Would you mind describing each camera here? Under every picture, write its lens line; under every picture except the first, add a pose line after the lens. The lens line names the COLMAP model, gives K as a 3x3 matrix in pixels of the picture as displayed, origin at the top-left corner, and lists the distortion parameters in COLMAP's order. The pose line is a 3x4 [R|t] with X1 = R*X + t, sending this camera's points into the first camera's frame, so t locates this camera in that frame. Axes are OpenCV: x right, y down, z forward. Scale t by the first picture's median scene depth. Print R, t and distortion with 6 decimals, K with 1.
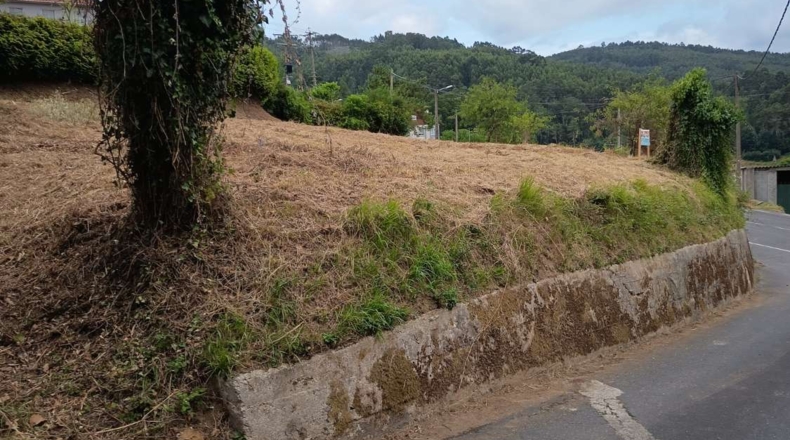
lens RADIAL K [[724.5, 0, 396.8], [0, 724.5, 234.9], [0, 0, 1]] dist [0.099311, -0.180658]
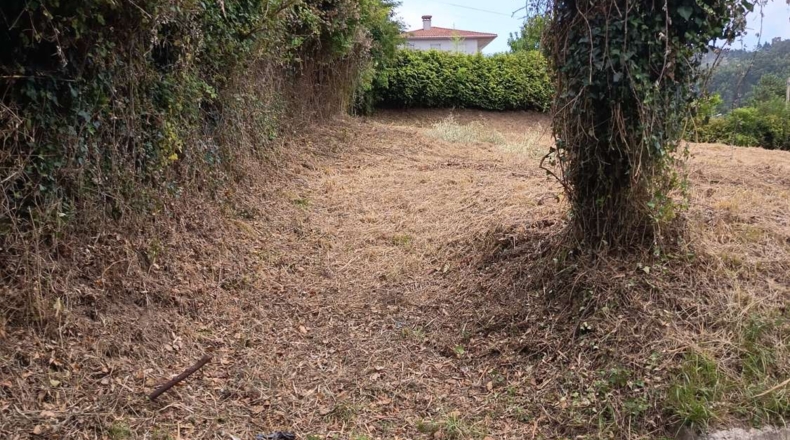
lens RADIAL K [[724.5, 0, 388.1], [0, 724.5, 239.7], [0, 0, 1]] dist [0.099311, -0.180658]
pose [[0.883296, 0.047220, -0.466432, -0.114816], [-0.057520, 0.998313, -0.007861, 0.001876], [0.465274, 0.033773, 0.884522, 0.056836]]
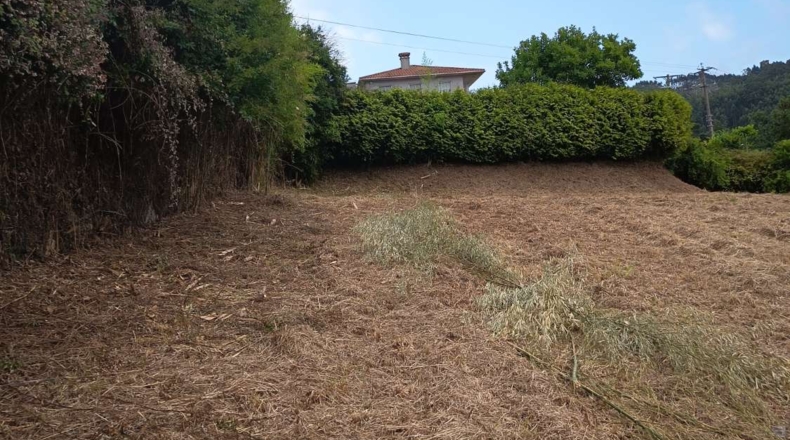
lens RADIAL K [[724.5, 0, 395.7], [0, 724.5, 228.7], [0, 0, 1]] dist [0.099311, -0.180658]
pose [[0.886147, -0.035876, -0.462014, -0.618533], [-0.001039, 0.996842, -0.079400, -0.406104], [0.463404, 0.070840, 0.883311, 1.561368]]
